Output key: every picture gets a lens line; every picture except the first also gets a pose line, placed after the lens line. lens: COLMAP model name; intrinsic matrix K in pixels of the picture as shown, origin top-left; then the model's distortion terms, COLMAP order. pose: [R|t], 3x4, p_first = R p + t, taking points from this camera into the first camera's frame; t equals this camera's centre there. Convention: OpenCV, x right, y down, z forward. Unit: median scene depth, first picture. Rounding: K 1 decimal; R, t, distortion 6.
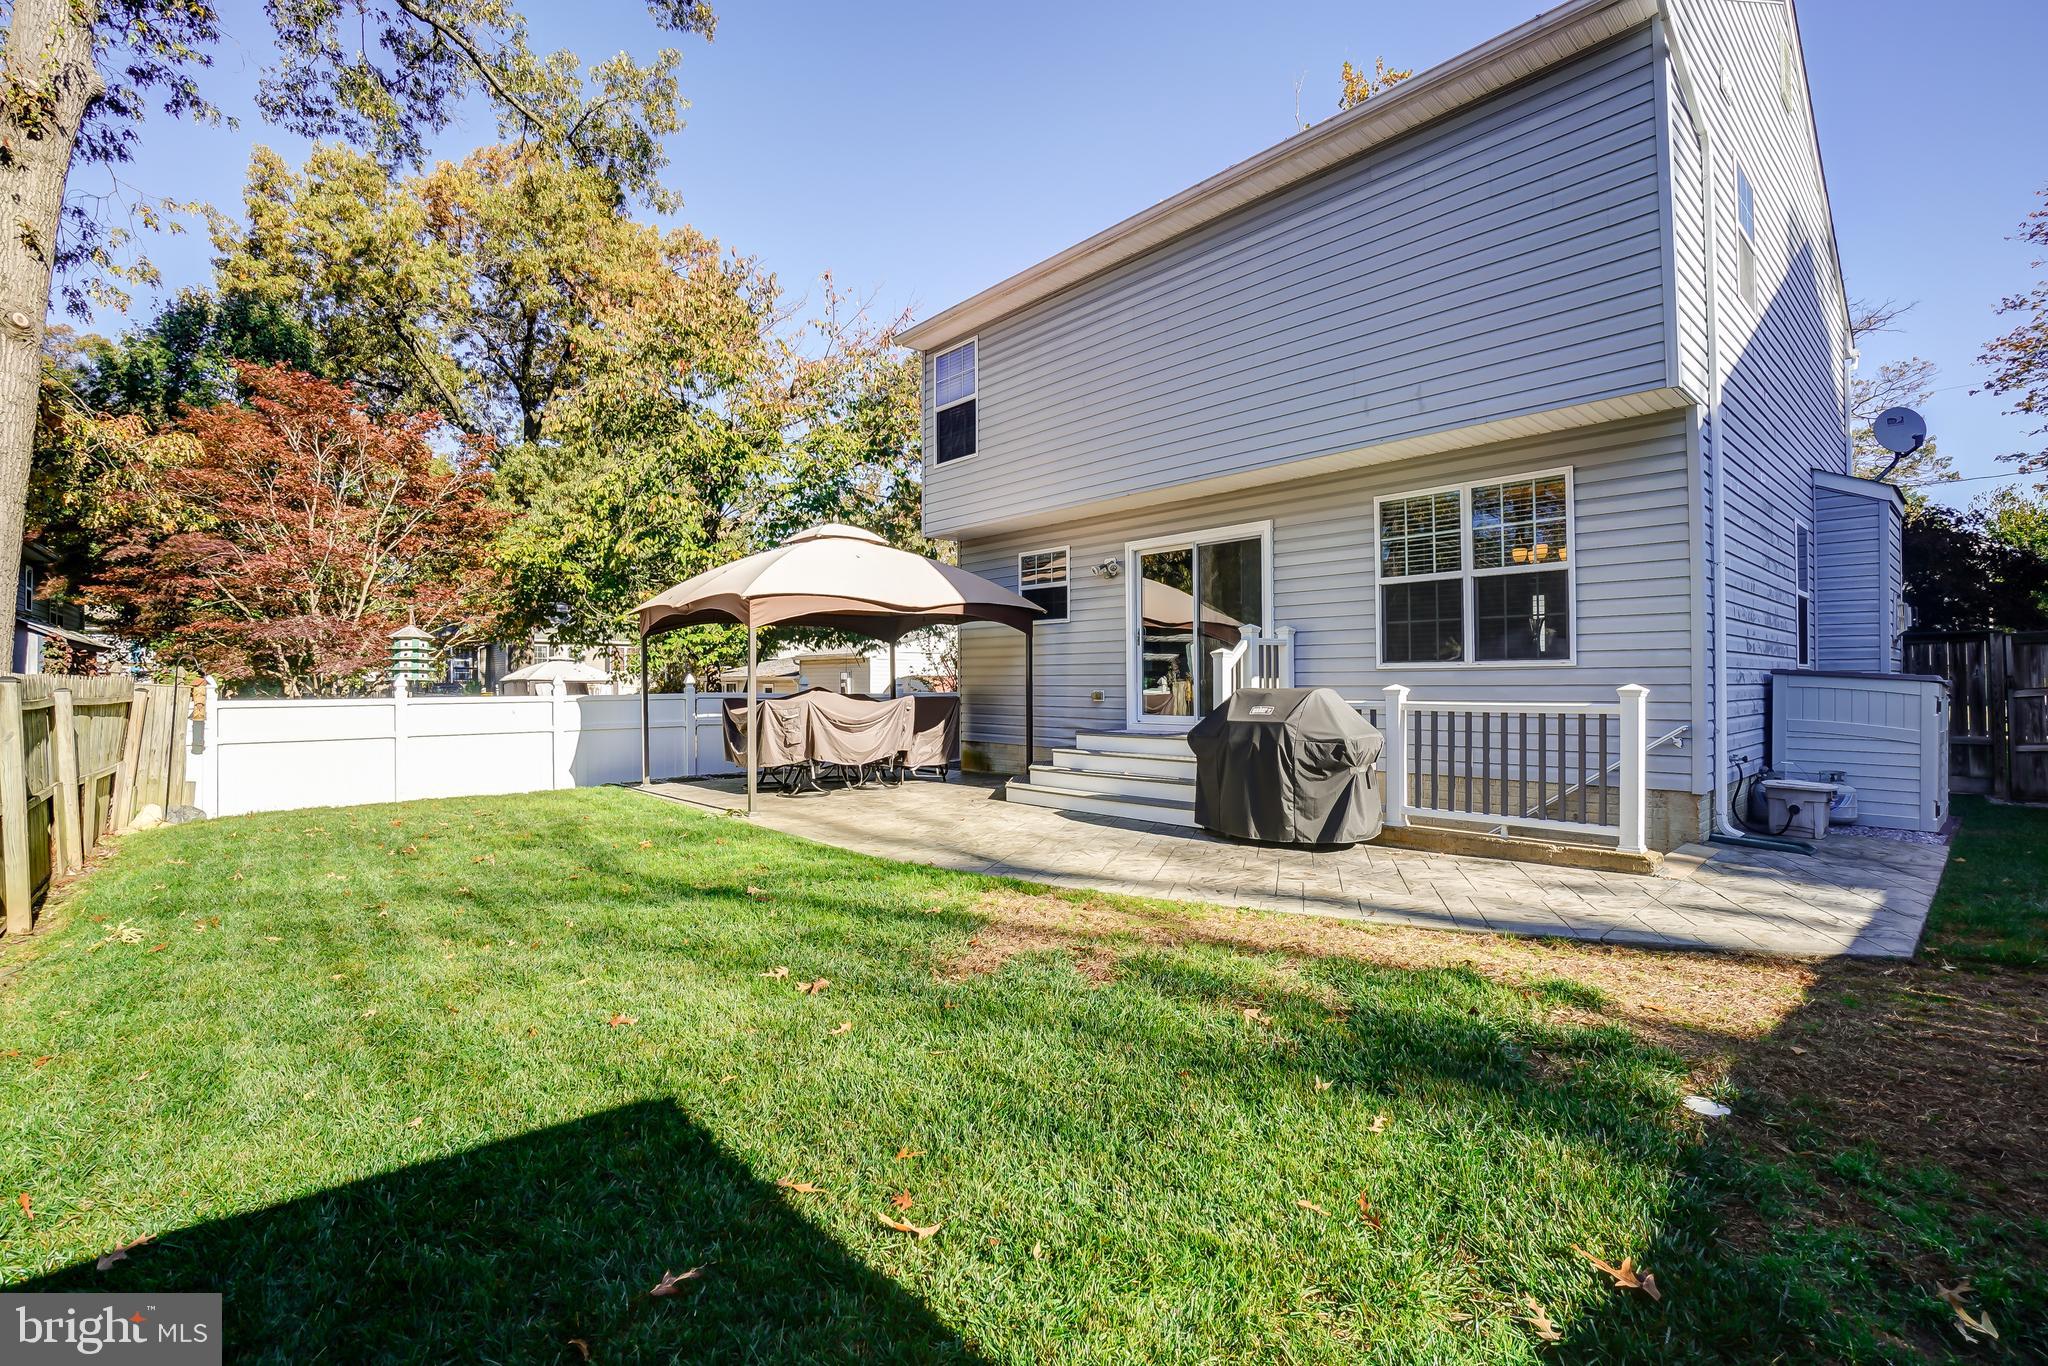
lens RADIAL K [[920.6, 0, 1013.9], [0, 920.6, 679.7], [0, 0, 1]] dist [-0.048069, 0.009027]
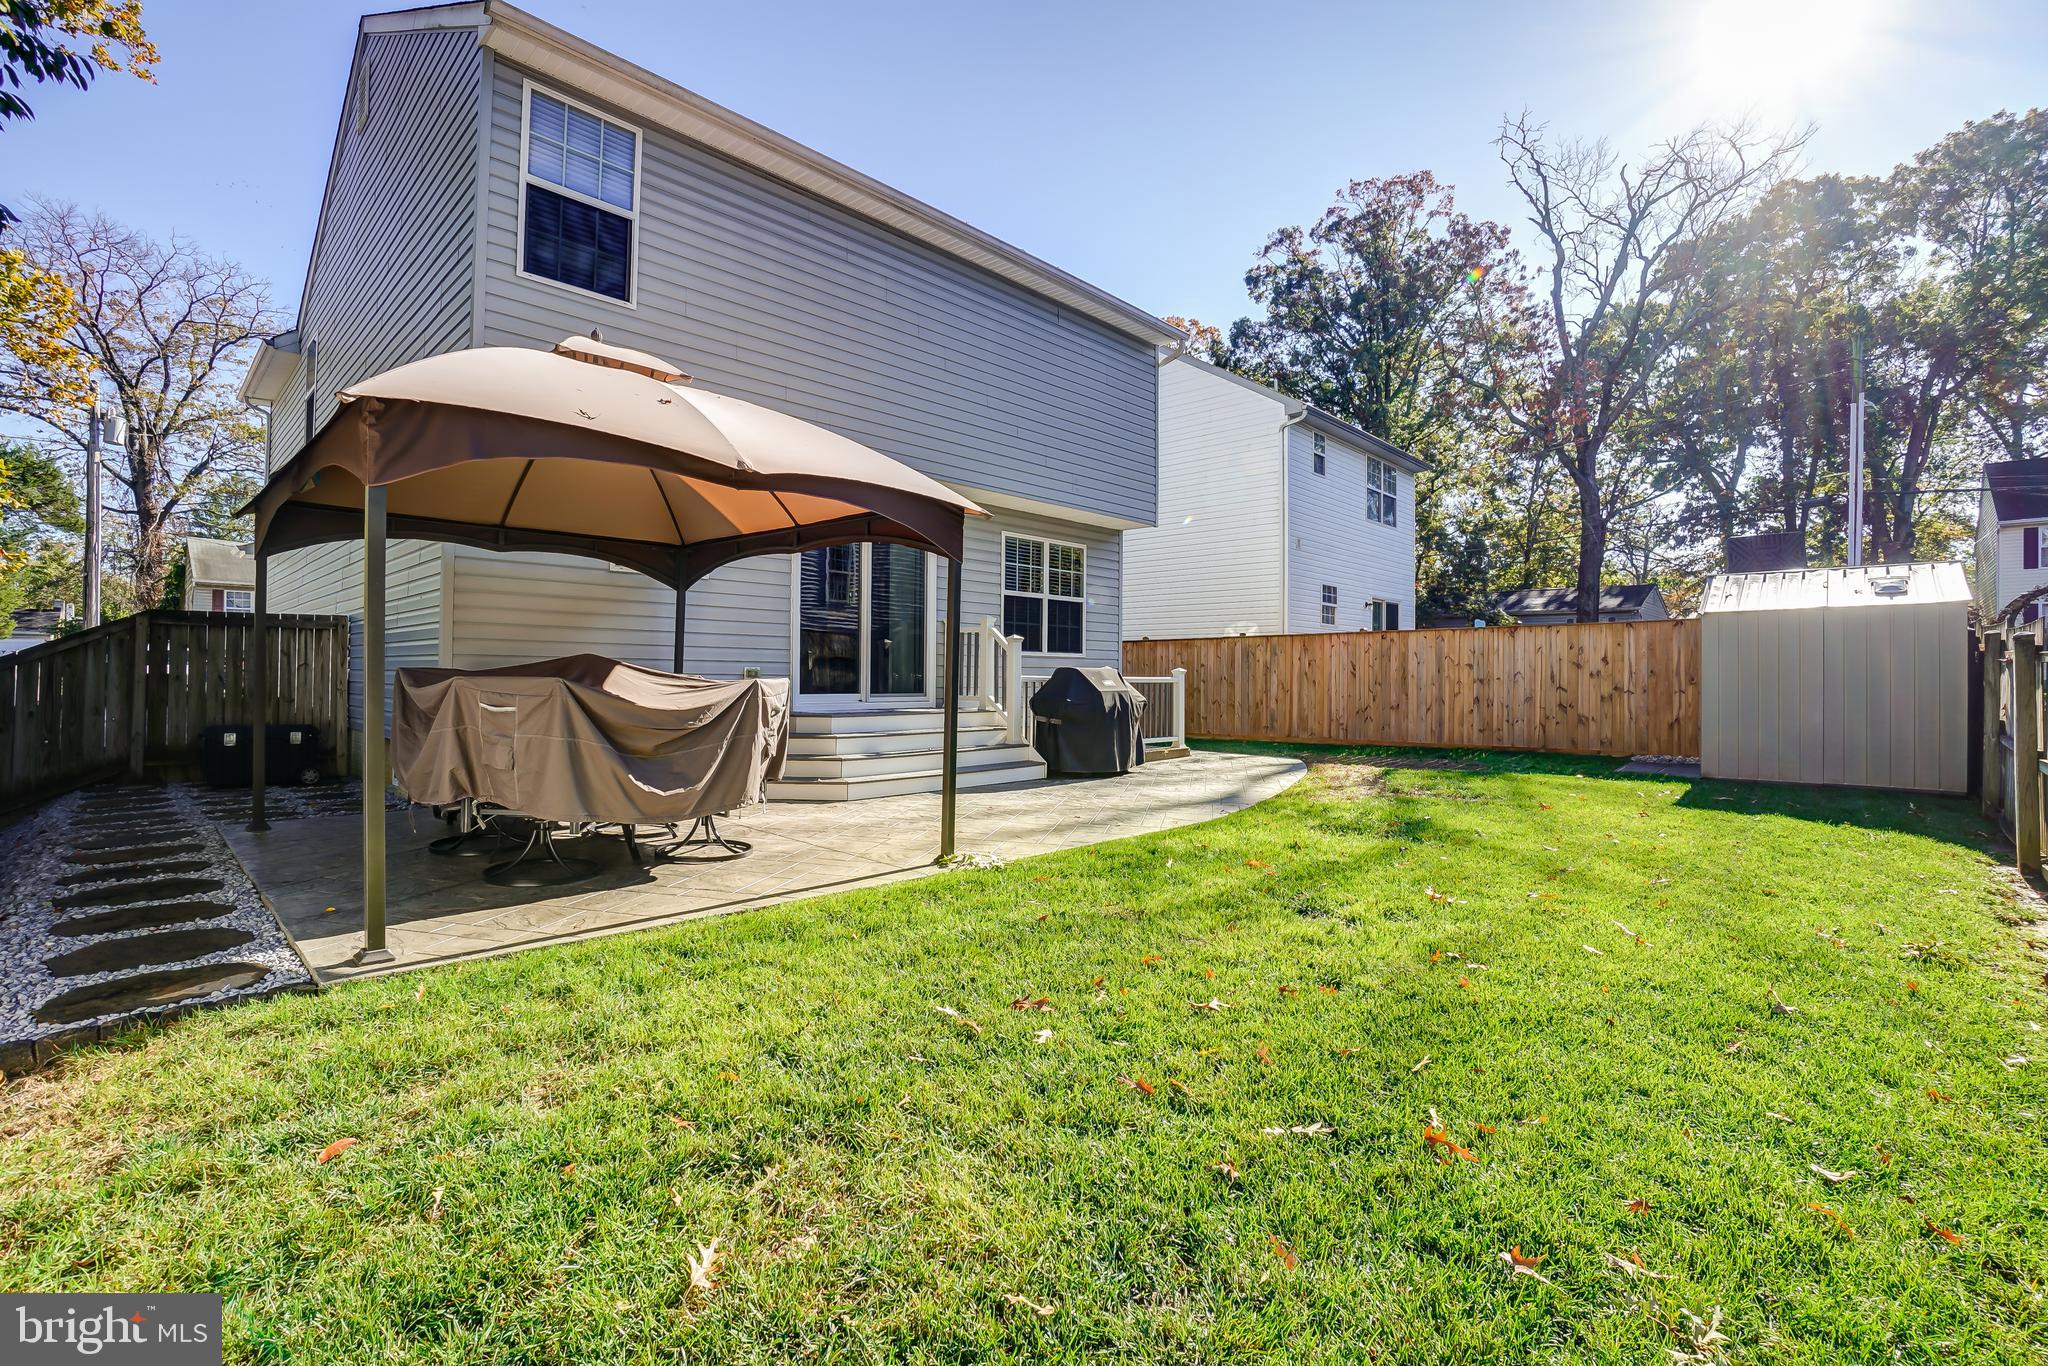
lens RADIAL K [[920.6, 0, 1015.7], [0, 920.6, 680.8], [0, 0, 1]] dist [-0.048069, 0.009027]
pose [[-0.082542, 0.002641, 0.996584, -1.008748], [-0.010471, 0.999939, -0.003517, 0.033218], [-0.996533, -0.010725, -0.082509, 1.101178]]
